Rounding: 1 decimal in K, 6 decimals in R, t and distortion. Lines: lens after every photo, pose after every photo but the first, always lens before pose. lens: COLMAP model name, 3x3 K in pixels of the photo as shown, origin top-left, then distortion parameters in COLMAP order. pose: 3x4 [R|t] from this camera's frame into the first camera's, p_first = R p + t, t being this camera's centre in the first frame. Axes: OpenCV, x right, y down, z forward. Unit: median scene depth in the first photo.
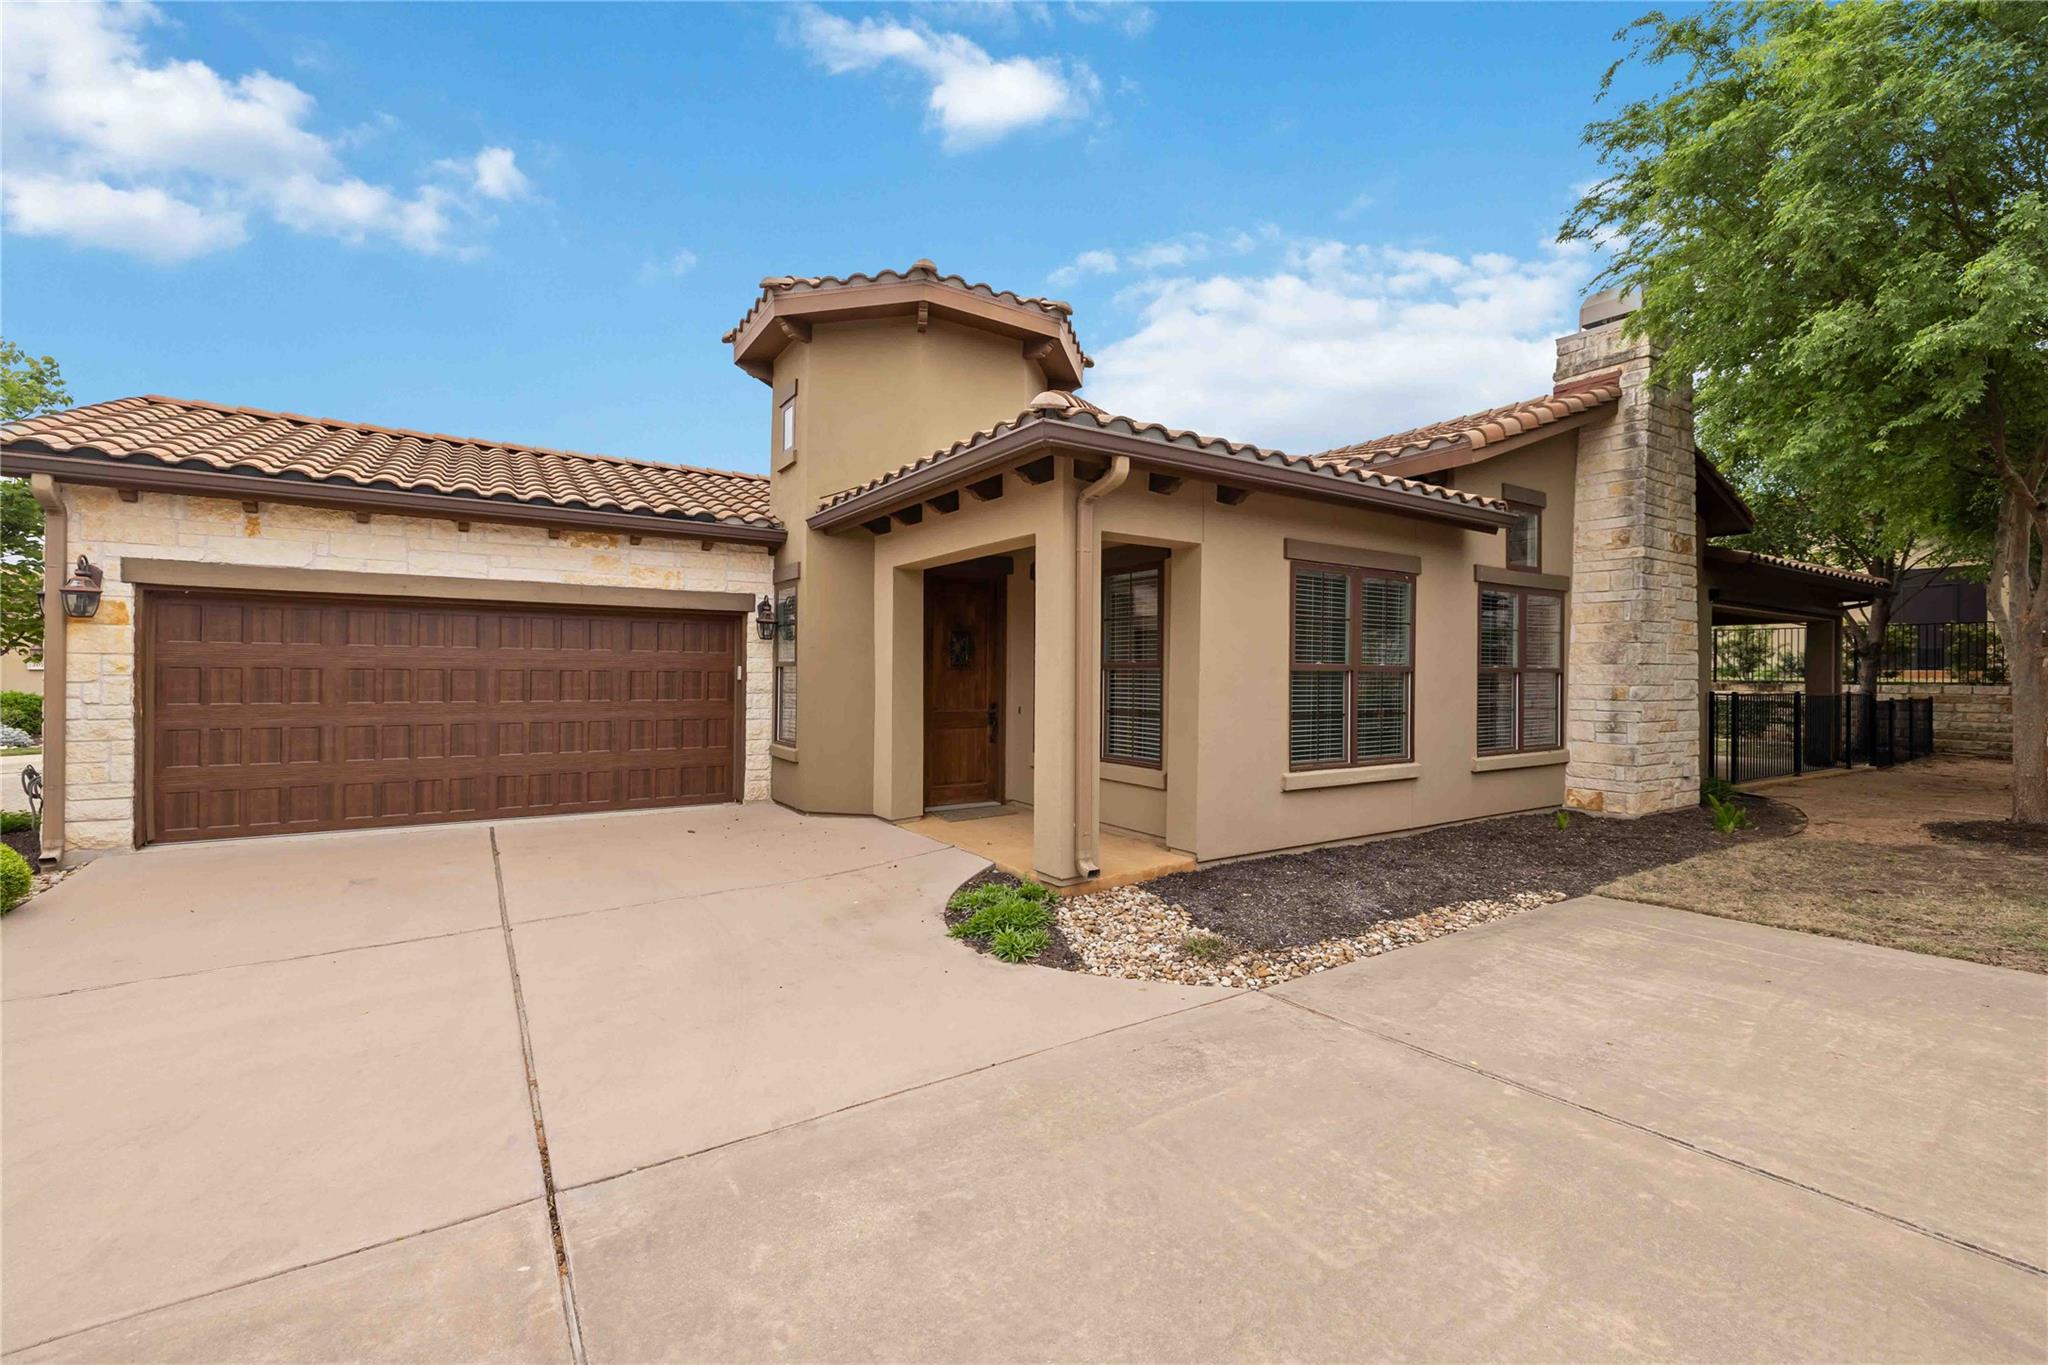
lens RADIAL K [[856.9, 0, 1021.8], [0, 856.9, 688.6], [0, 0, 1]] dist [0.000195, -0.000682]
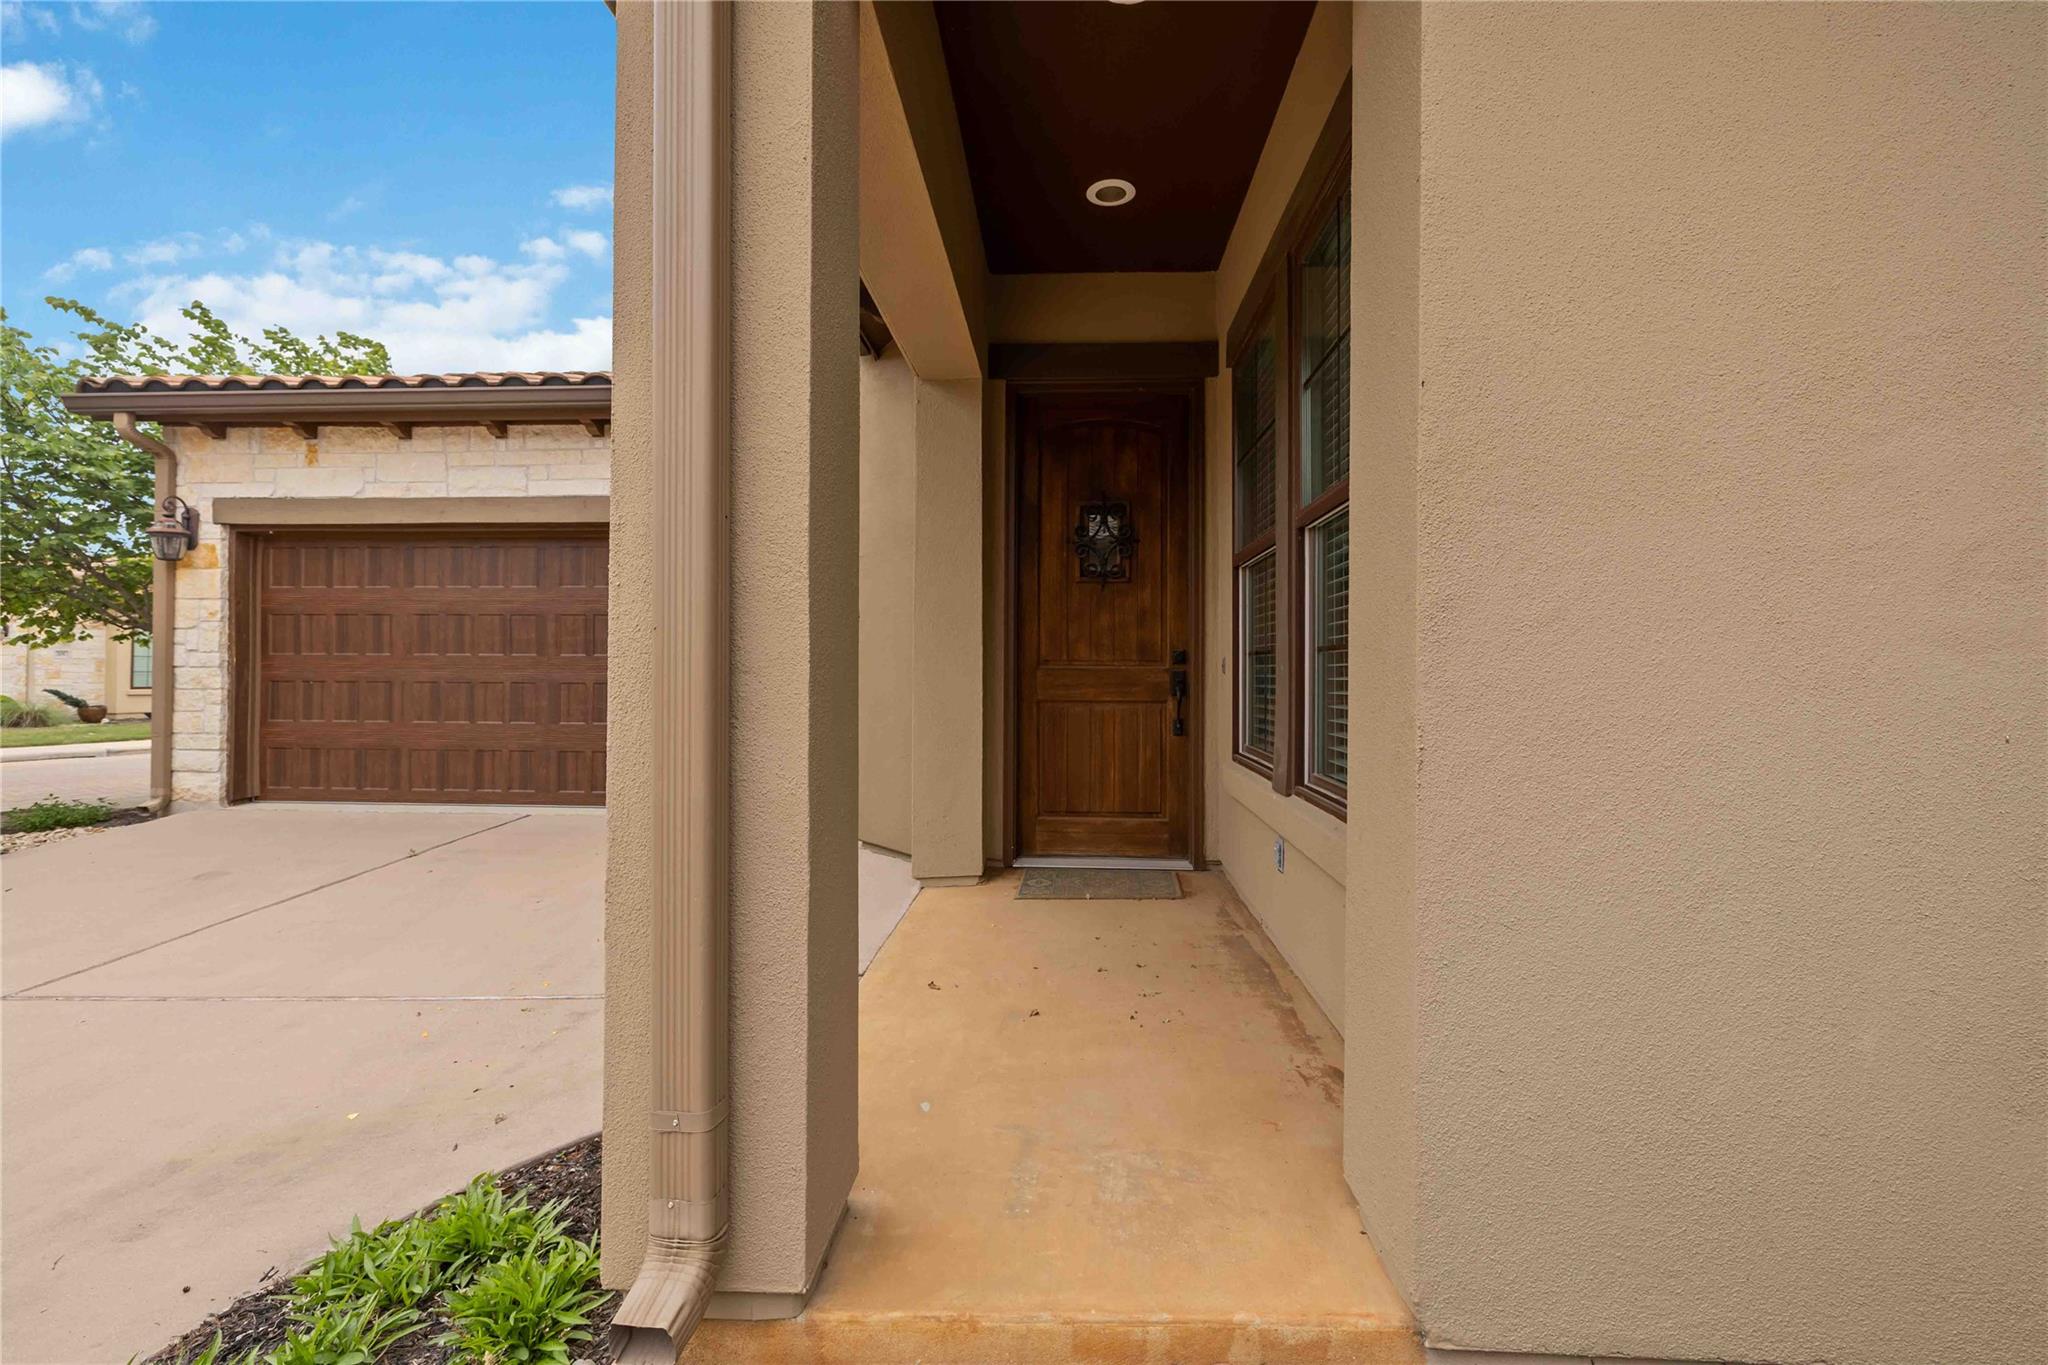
lens RADIAL K [[856.9, 0, 1026.7], [0, 856.9, 665.5], [0, 0, 1]] dist [0.000195, -0.000682]
pose [[0.804420, -0.006804, -0.594021, 0.214917], [-0.007514, 0.999738, -0.021626, 0.041443], [0.594013, 0.021860, 0.804158, 0.667720]]
